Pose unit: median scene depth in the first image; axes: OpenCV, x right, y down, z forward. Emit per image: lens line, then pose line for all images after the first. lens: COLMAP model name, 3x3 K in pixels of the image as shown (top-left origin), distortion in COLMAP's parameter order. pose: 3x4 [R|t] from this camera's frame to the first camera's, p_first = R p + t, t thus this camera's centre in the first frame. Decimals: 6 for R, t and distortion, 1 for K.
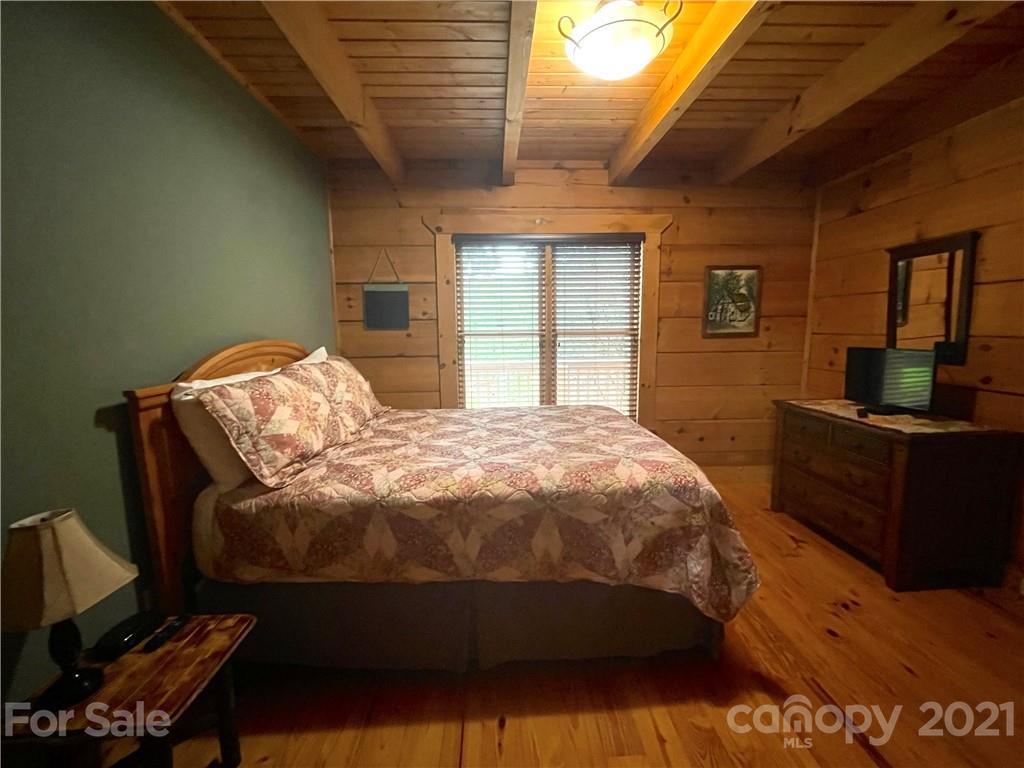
lens RADIAL K [[445.2, 0, 512.7], [0, 445.2, 384.0], [0, 0, 1]] dist [-0.003638, -0.000351]
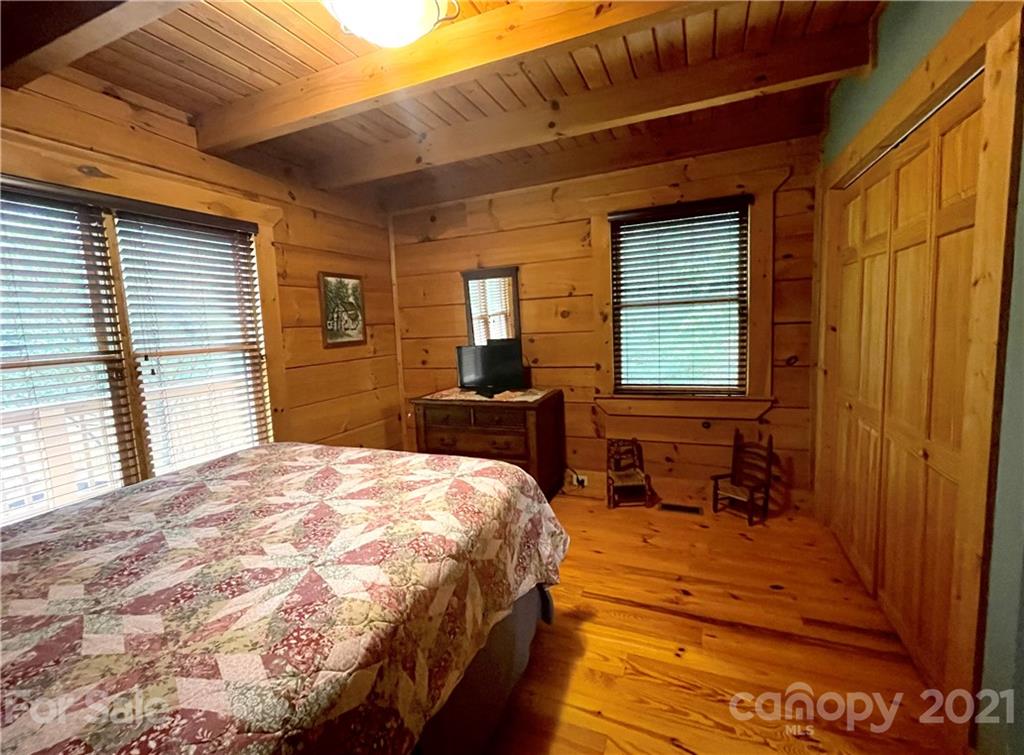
lens RADIAL K [[445.2, 0, 515.3], [0, 445.2, 371.5], [0, 0, 1]] dist [-0.003638, -0.000351]
pose [[0.417587, -0.107471, 0.902259, -0.264352], [0.158838, 0.986325, 0.043971, -0.035531], [-0.894646, 0.124951, 0.428947, 0.265021]]
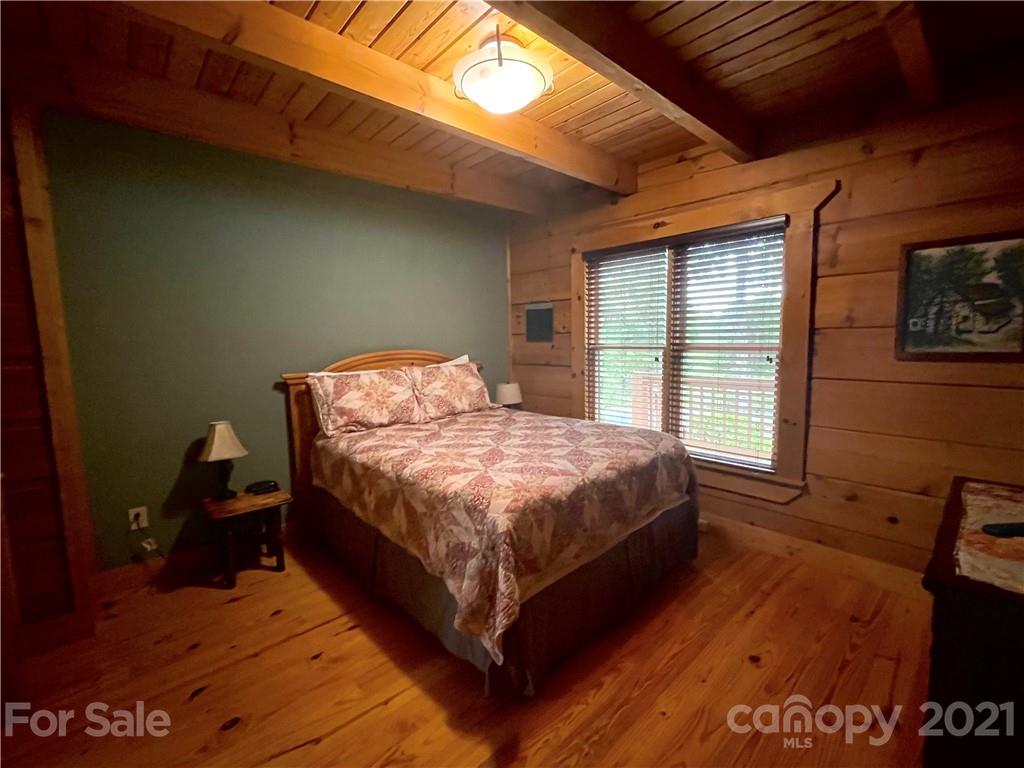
lens RADIAL K [[445.2, 0, 513.8], [0, 445.2, 384.8], [0, 0, 1]] dist [-0.003638, -0.000351]
pose [[0.645496, 0.083436, -0.759192, 0.587131], [-0.089268, 0.995444, 0.033501, -0.043167], [0.758529, 0.046147, 0.650004, 0.194313]]
